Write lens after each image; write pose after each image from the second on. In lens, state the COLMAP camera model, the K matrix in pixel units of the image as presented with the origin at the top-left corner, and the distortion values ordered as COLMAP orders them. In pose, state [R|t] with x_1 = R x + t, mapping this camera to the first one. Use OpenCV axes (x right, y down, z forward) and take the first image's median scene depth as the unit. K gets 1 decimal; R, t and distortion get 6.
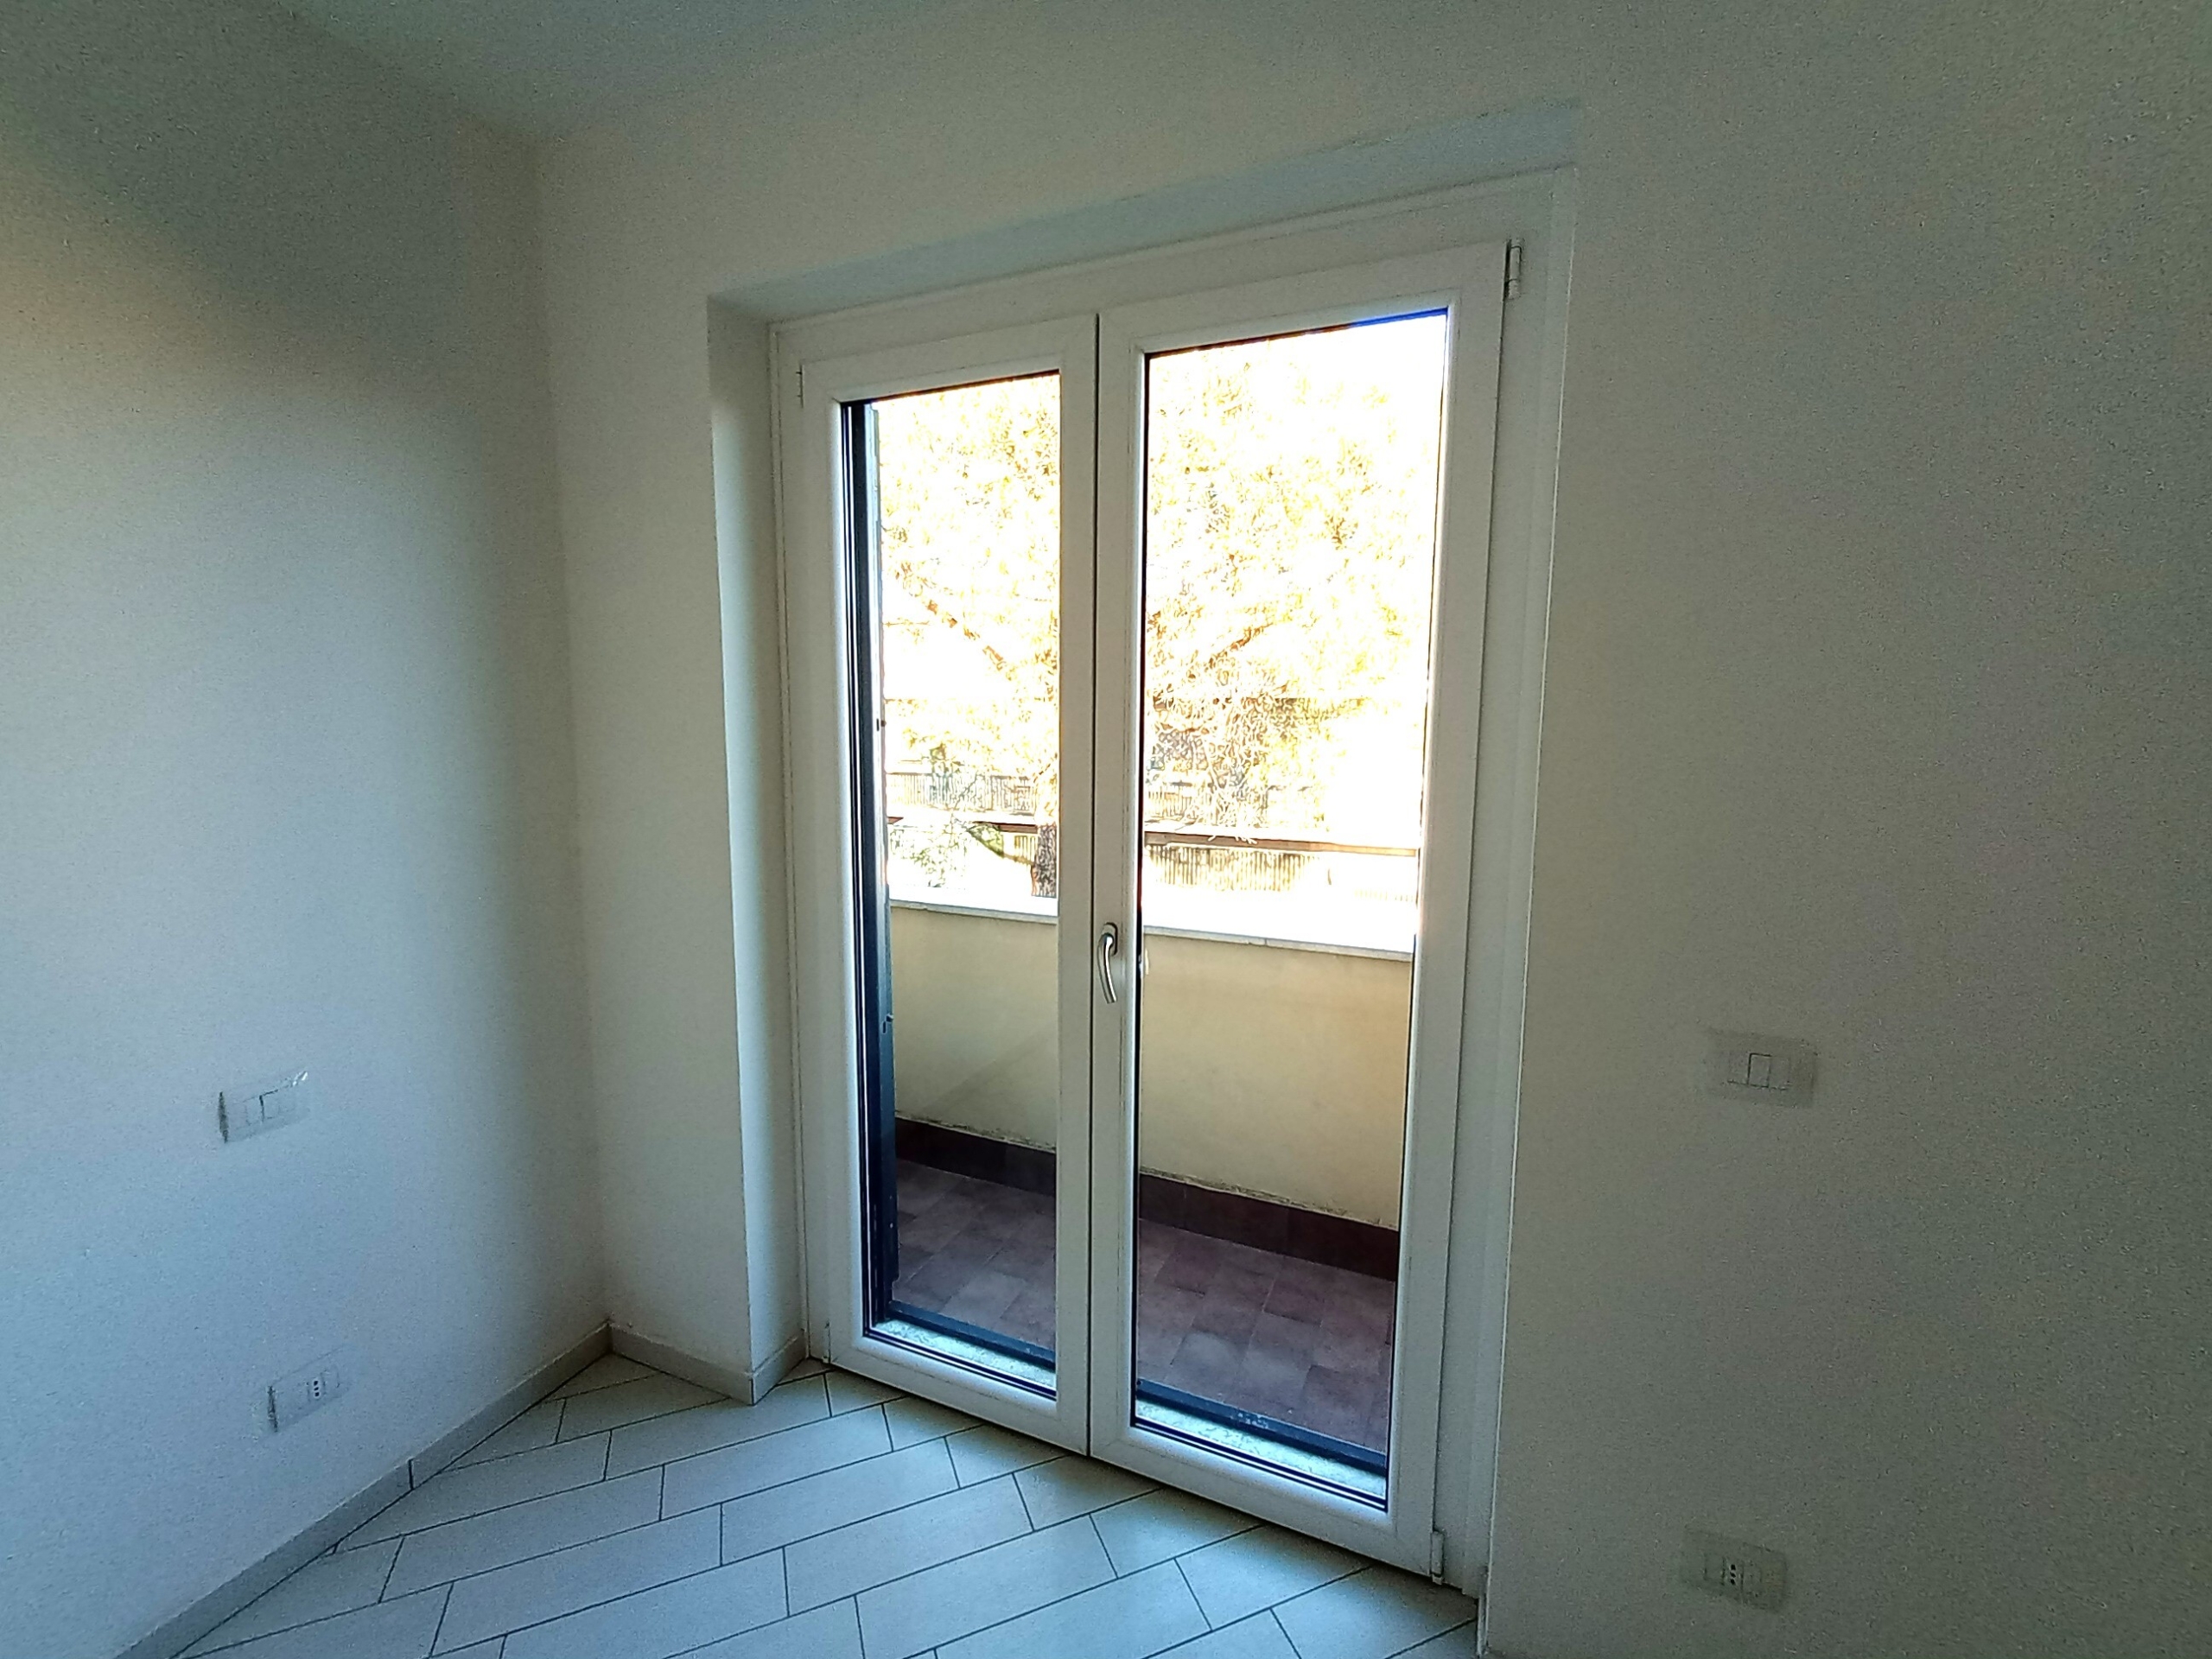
lens RADIAL K [[932.3, 0, 1102.6], [0, 932.3, 813.7], [0, 0, 1]] dist [0.004121, -0.001309]
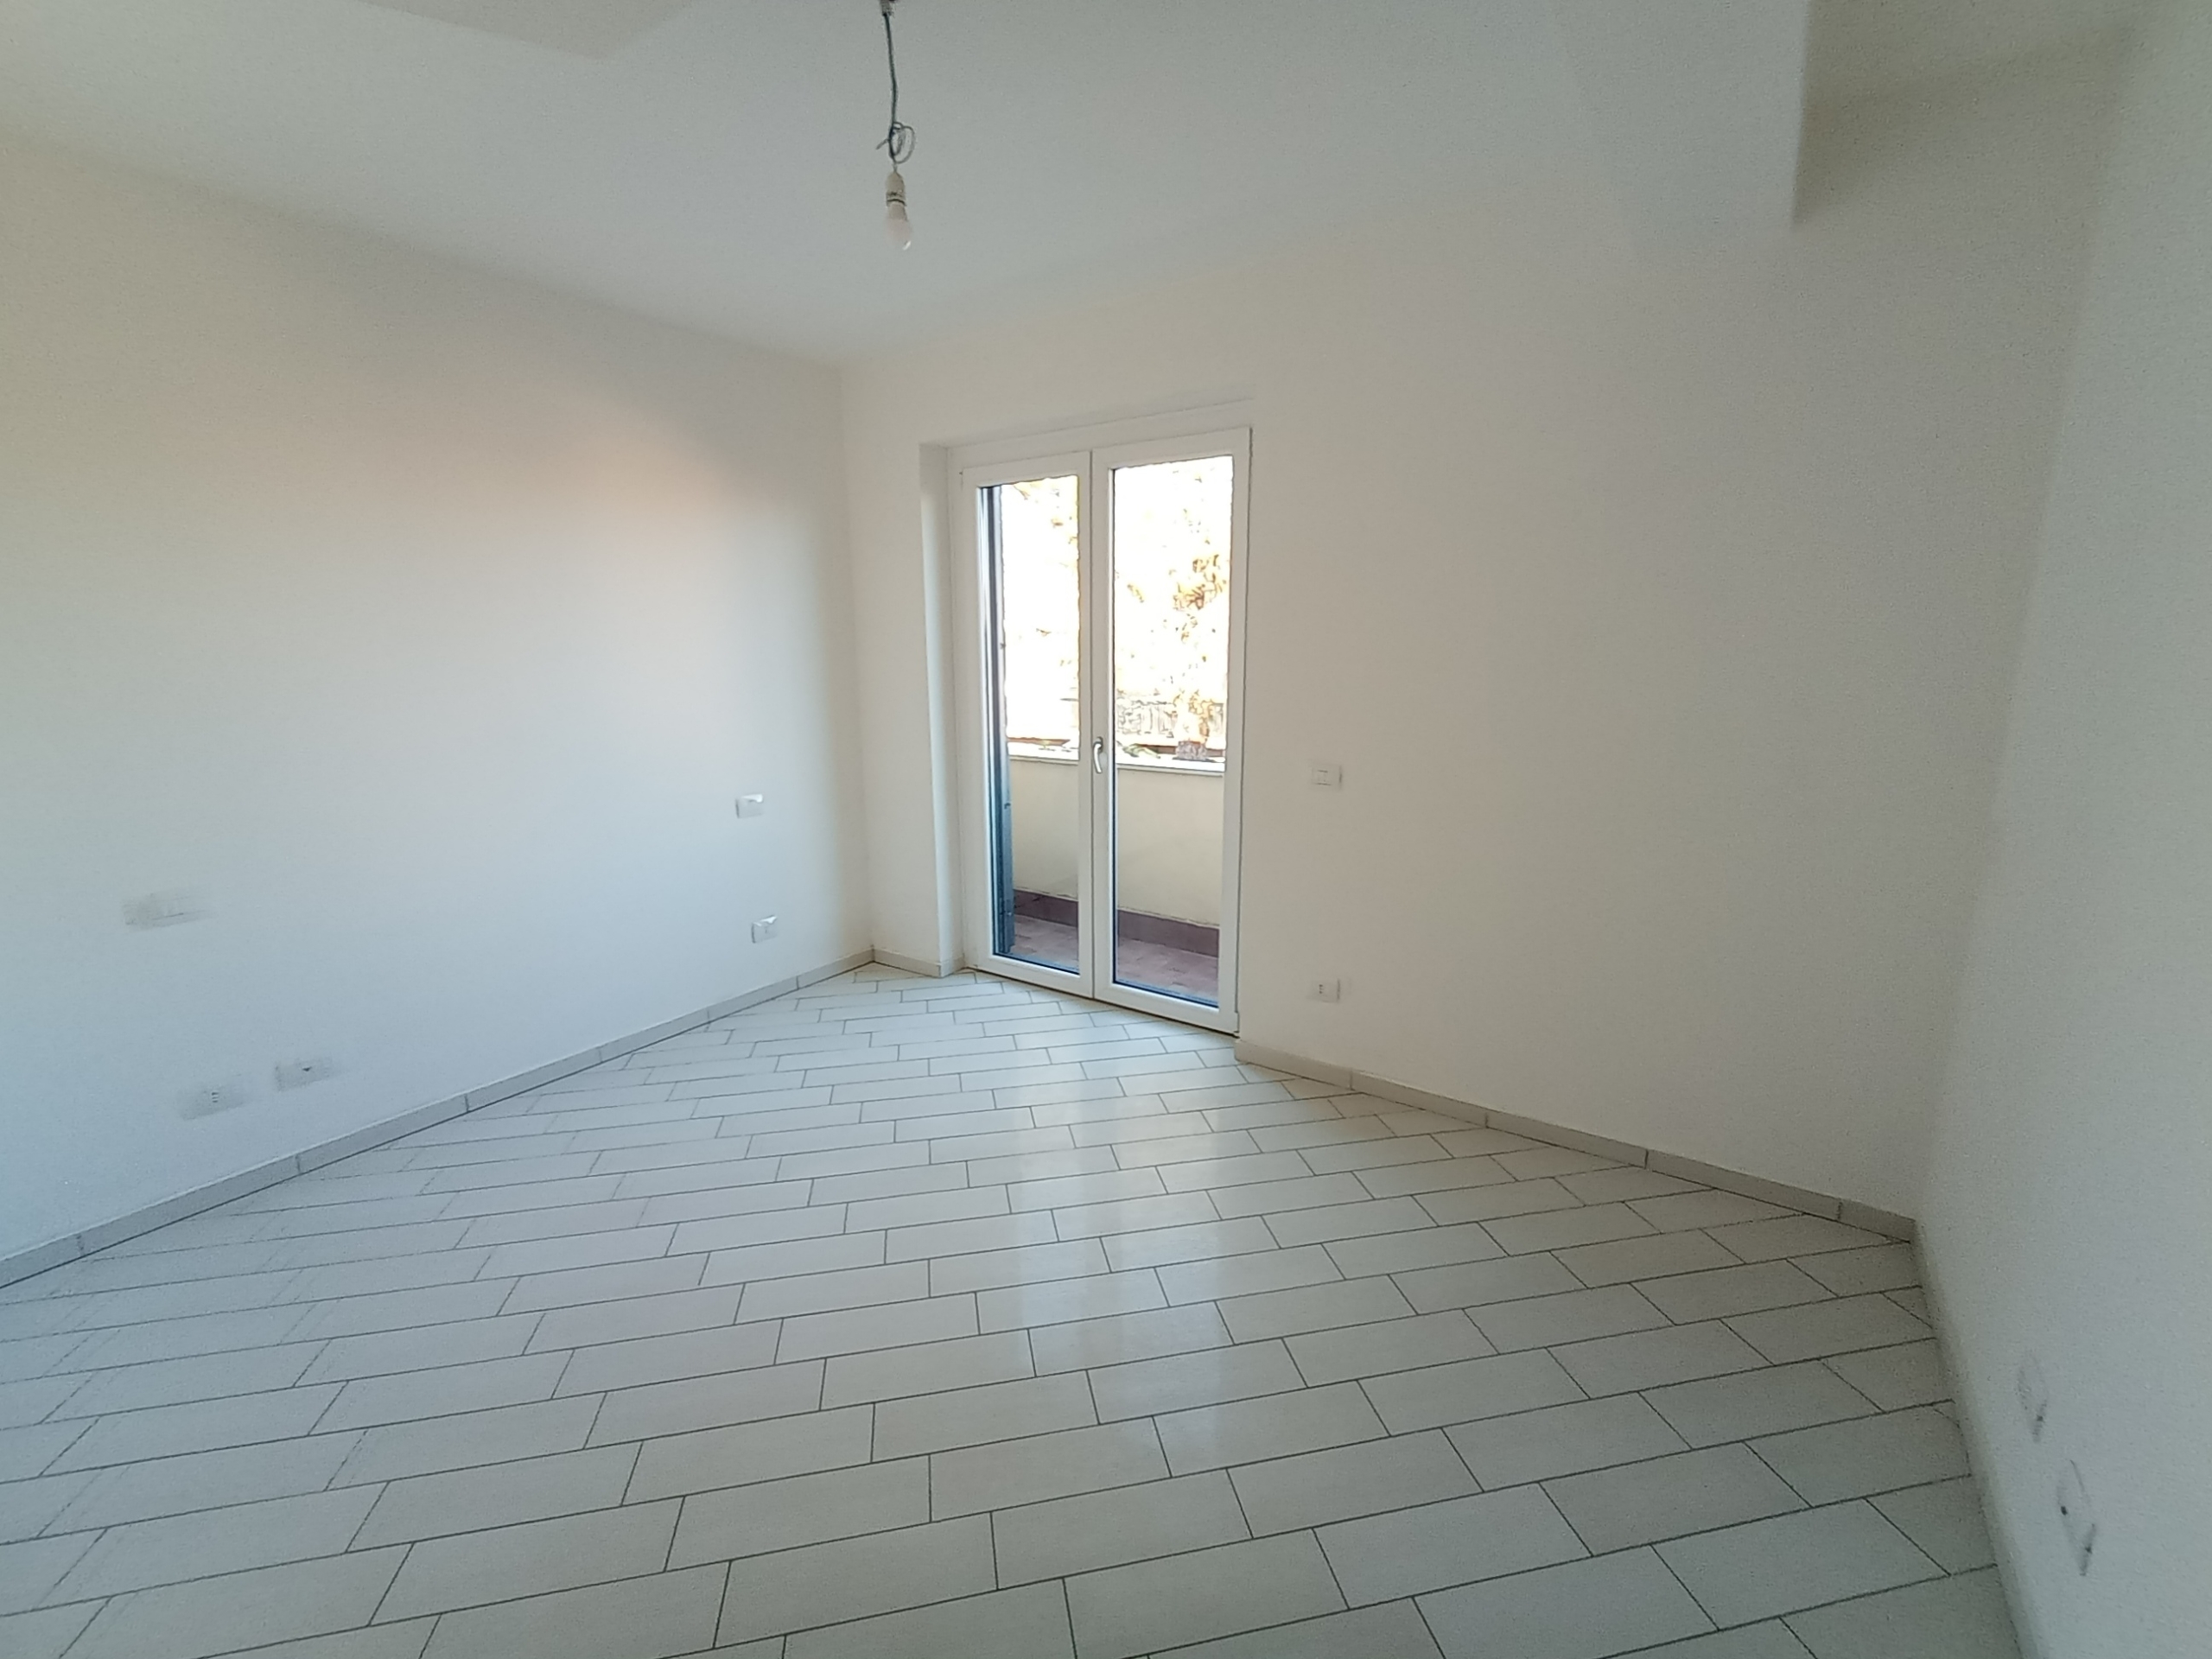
lens RADIAL K [[932.3, 0, 1083.4], [0, 932.3, 816.8], [0, 0, 1]] dist [0.004121, -0.001309]
pose [[0.981005, 0.022417, -0.192684, 0.357335], [-0.008930, 0.997466, 0.070581, 0.135623], [0.193778, -0.067520, 0.978719, -1.023491]]
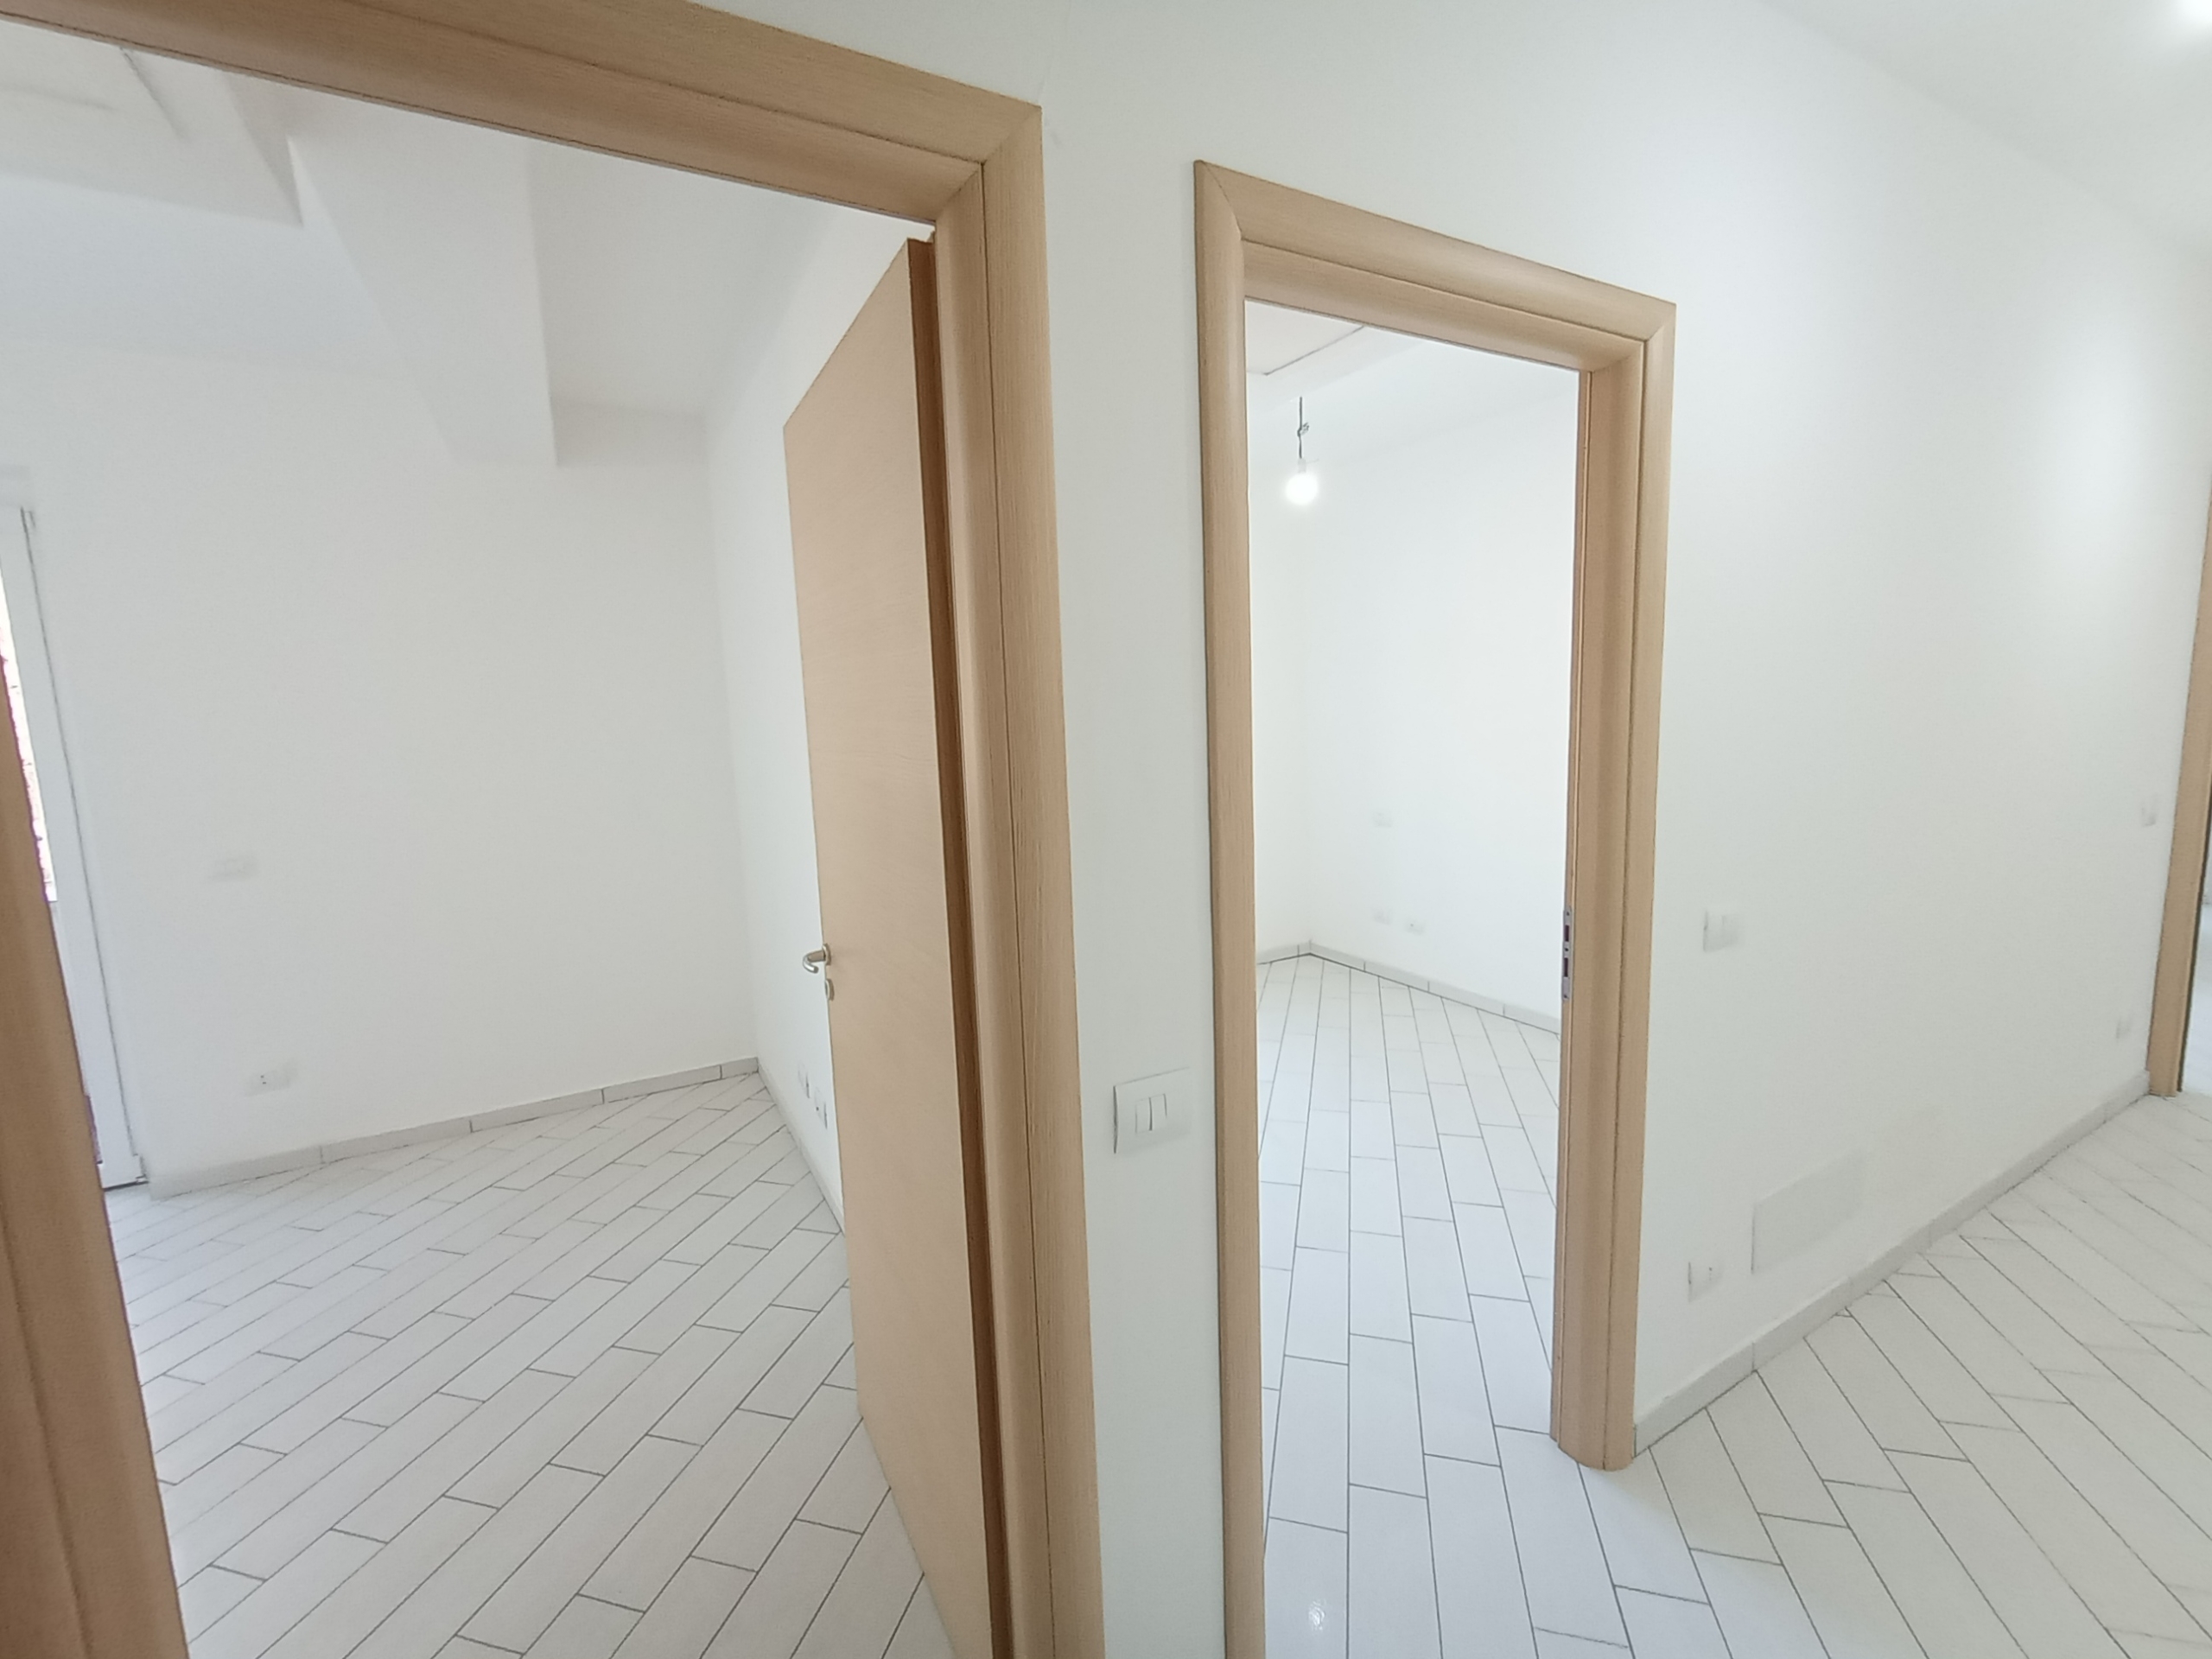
lens RADIAL K [[932.3, 0, 1114.7], [0, 932.3, 815.7], [0, 0, 1]] dist [0.004121, -0.001309]
pose [[0.592974, -0.131259, 0.794452, 0.095242], [0.140540, 0.988351, 0.058396, 0.211863], [-0.792862, 0.077025, 0.604513, -1.570232]]
